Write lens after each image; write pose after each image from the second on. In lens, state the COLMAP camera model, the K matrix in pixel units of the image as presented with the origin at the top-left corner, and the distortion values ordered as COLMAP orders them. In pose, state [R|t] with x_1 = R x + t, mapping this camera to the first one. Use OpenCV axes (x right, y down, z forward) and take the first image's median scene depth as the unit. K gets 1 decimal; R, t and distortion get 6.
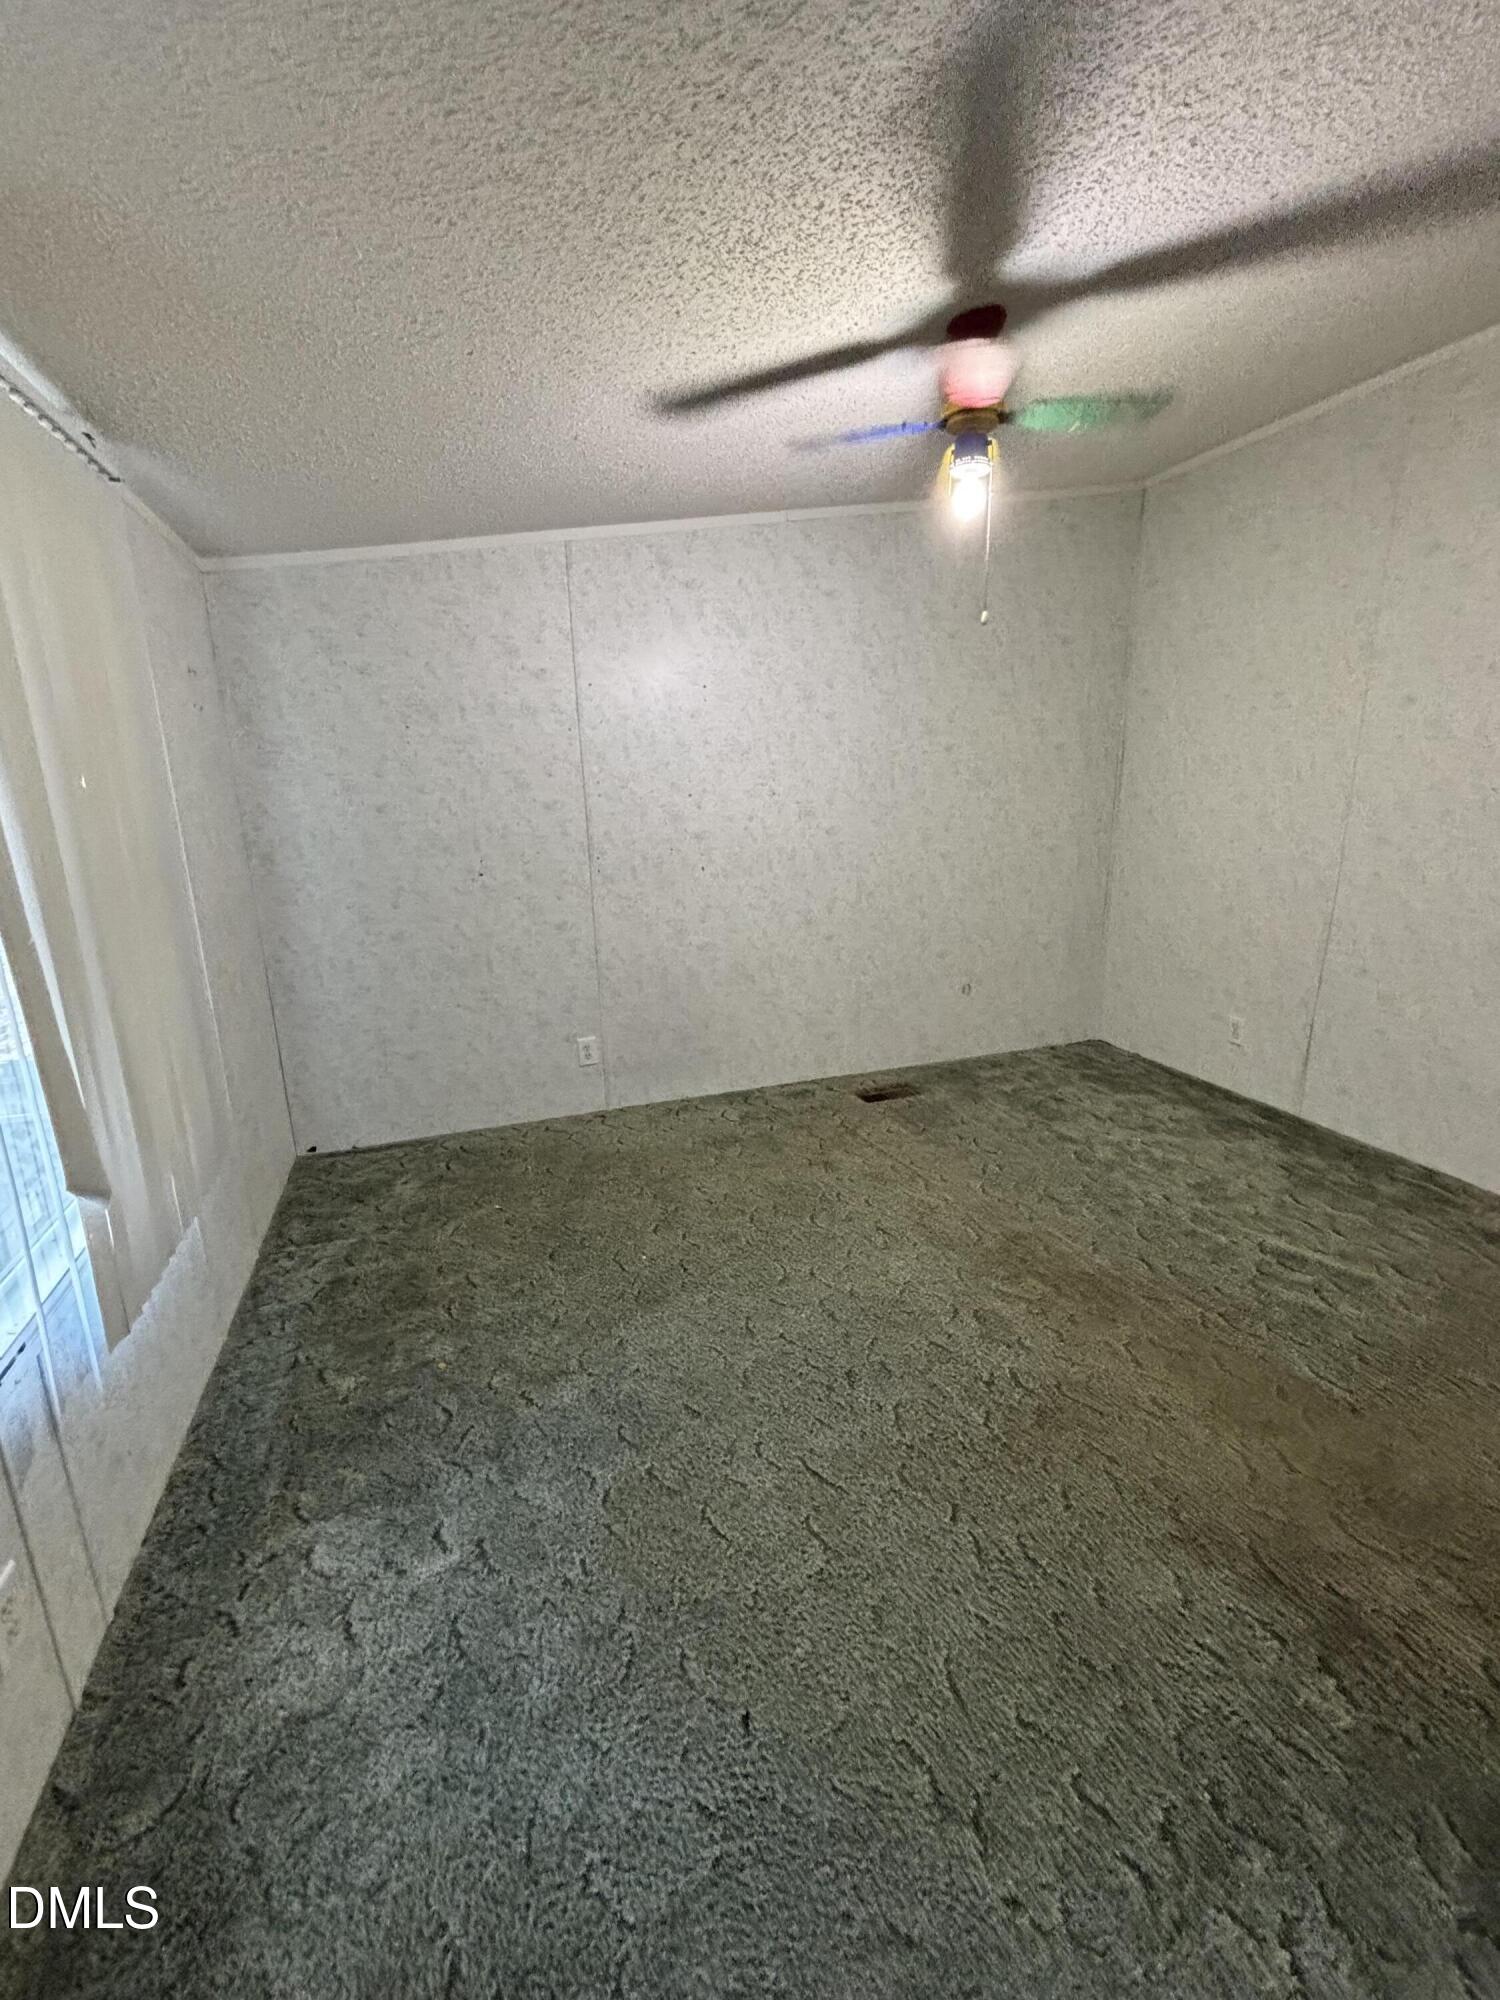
lens RADIAL K [[835.6, 0, 750.0], [0, 835.6, 1000.0], [0, 0, 1]] dist [0.000300, -0.000073]
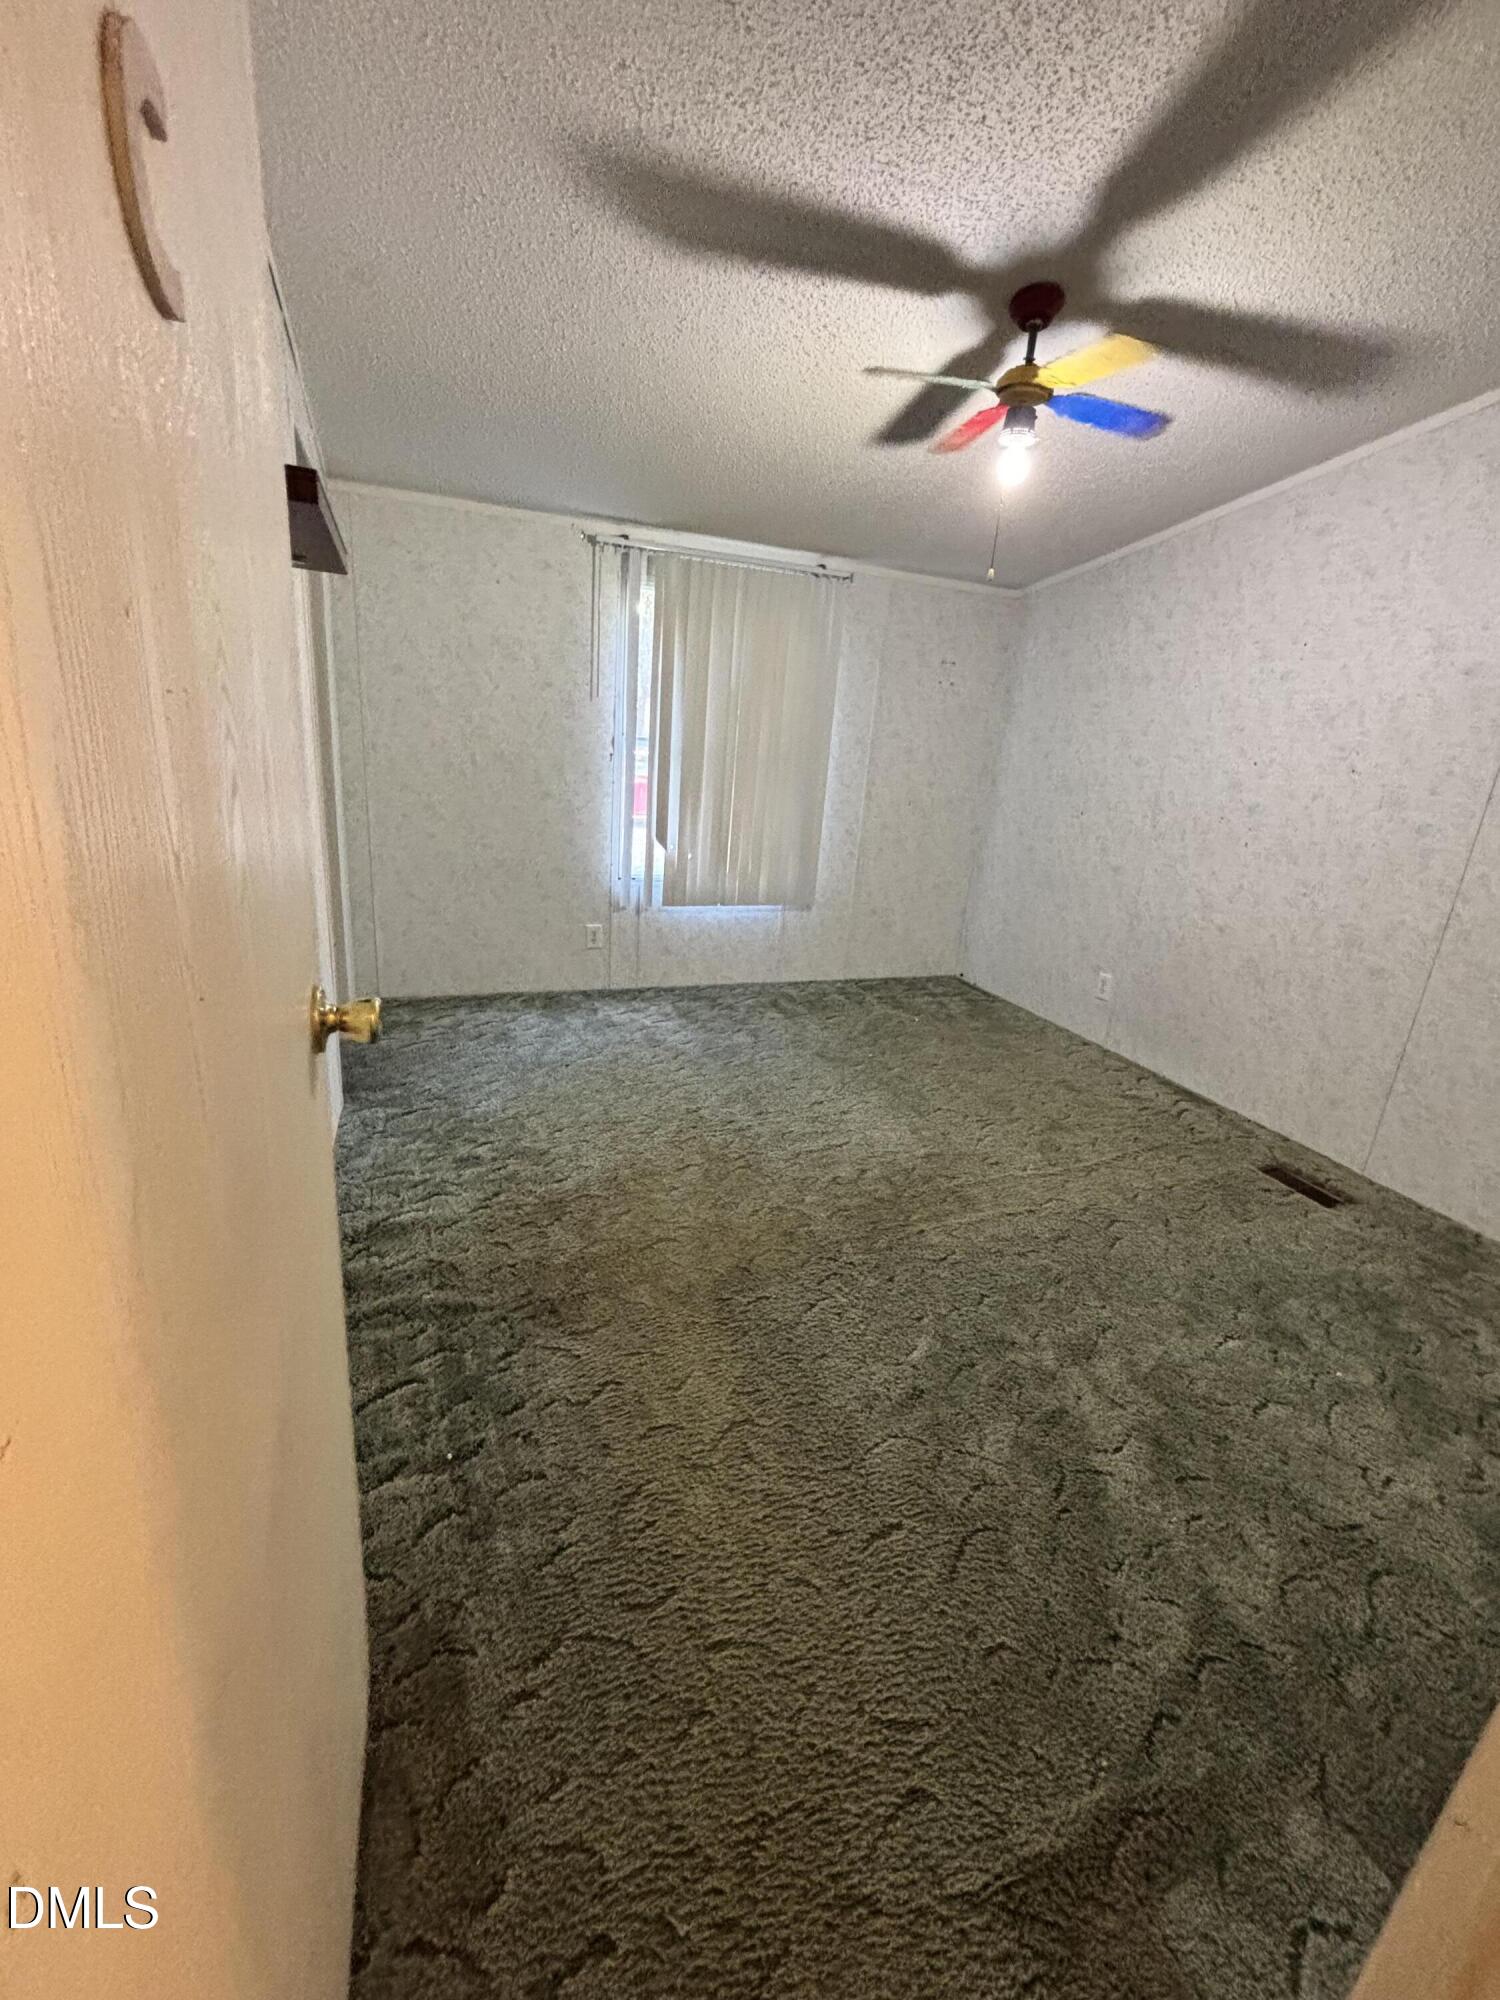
lens RADIAL K [[835.6, 0, 750.0], [0, 835.6, 1000.0], [0, 0, 1]] dist [0.000300, -0.000073]
pose [[0.030105, 0.321298, -0.946500, 0.855381], [-0.340750, 0.893505, 0.292470, -0.087512], [0.939672, 0.313715, 0.136382, 0.413299]]
